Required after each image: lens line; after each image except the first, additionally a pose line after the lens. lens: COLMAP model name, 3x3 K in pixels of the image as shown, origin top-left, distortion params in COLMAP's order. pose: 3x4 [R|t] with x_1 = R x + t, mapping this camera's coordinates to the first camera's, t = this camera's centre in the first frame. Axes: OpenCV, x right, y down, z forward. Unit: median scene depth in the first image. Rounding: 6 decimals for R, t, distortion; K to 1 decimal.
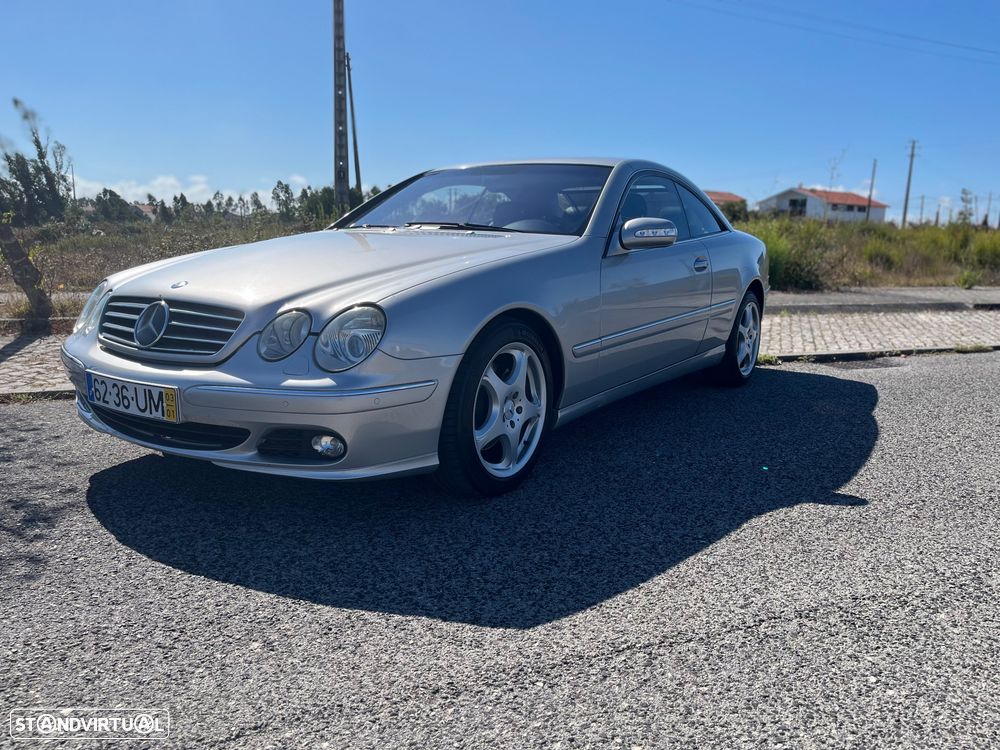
lens RADIAL K [[760.6, 0, 504.4], [0, 760.6, 384.5], [0, 0, 1]] dist [0.073422, -0.104911]
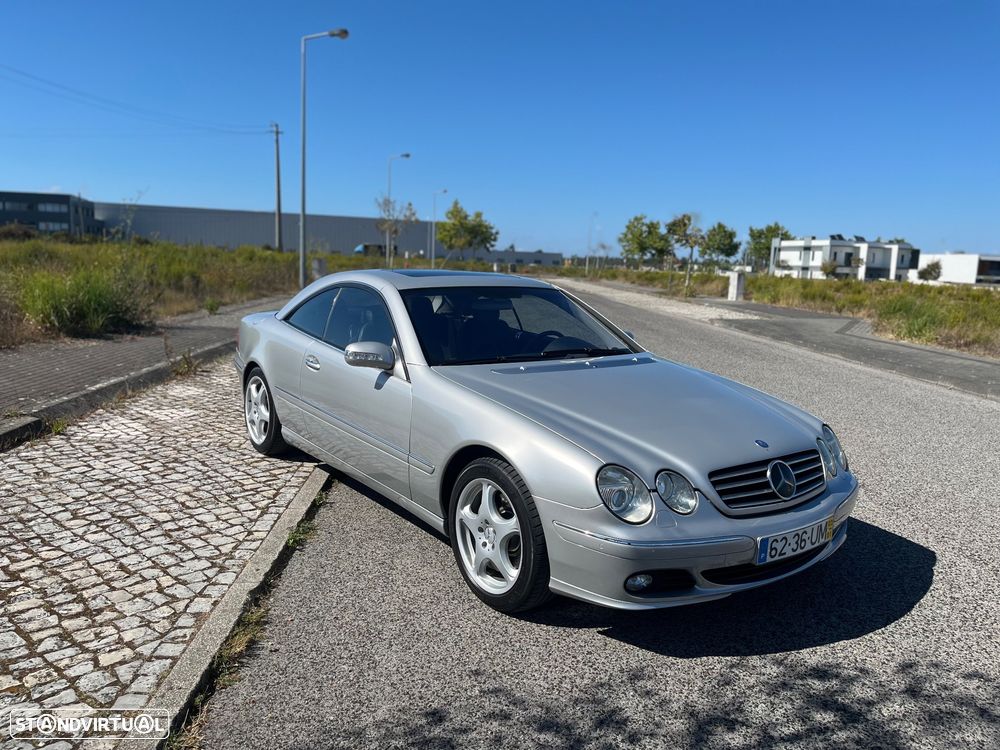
lens RADIAL K [[760.6, 0, 505.1], [0, 760.6, 375.1], [0, 0, 1]] dist [0.073422, -0.104911]
pose [[0.333916, -0.155305, 0.929721, -1.571210], [0.155690, 0.981873, 0.108100, -0.405421], [-0.929656, 0.108652, 0.352043, 0.868258]]
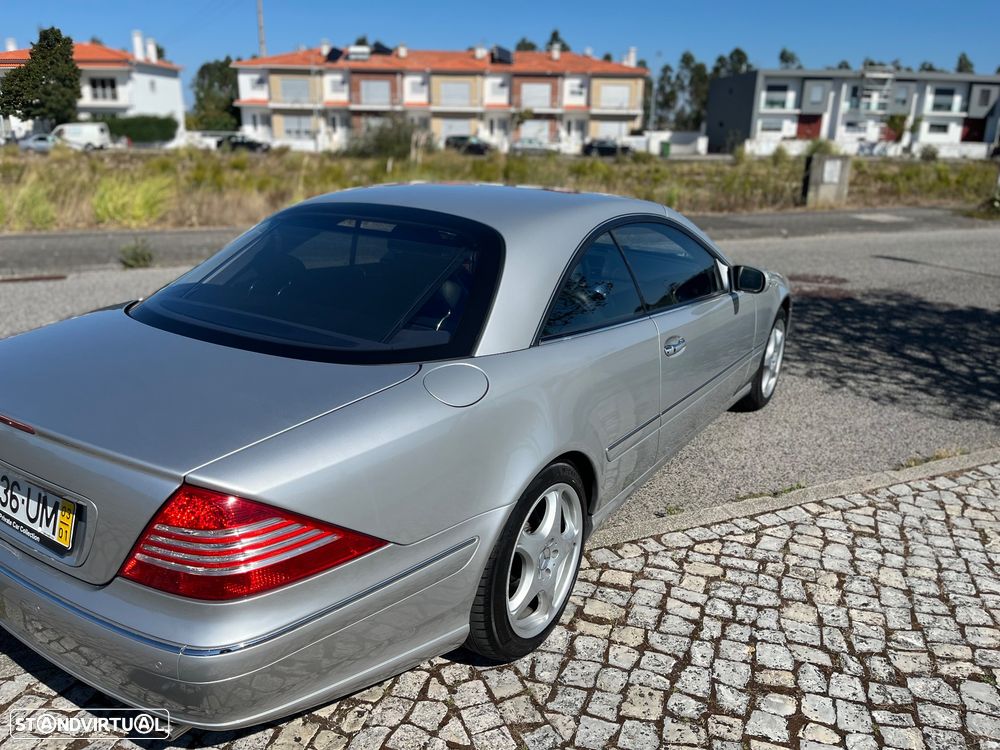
lens RADIAL K [[760.6, 0, 500.1], [0, 760.6, 369.3], [0, 0, 1]] dist [0.073422, -0.104911]
pose [[-0.998692, -0.039218, -0.032796, 0.143479], [-0.050183, 0.874490, 0.482441, -0.809915], [0.009759, 0.483456, -0.875314, 2.837586]]
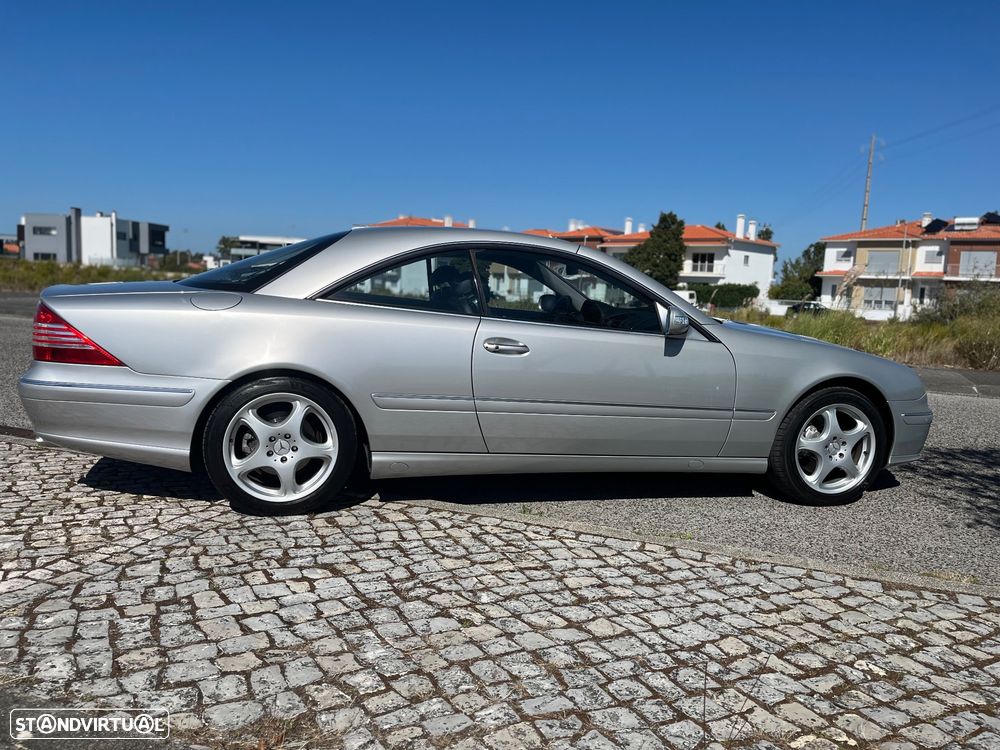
lens RADIAL K [[760.6, 0, 489.3], [0, 760.6, 366.6], [0, 0, 1]] dist [0.073422, -0.104911]
pose [[-0.736224, -0.134604, 0.663216, -0.987075], [0.068040, 0.960331, 0.270435, -0.634338], [-0.673308, 0.244227, -0.697860, 2.777809]]
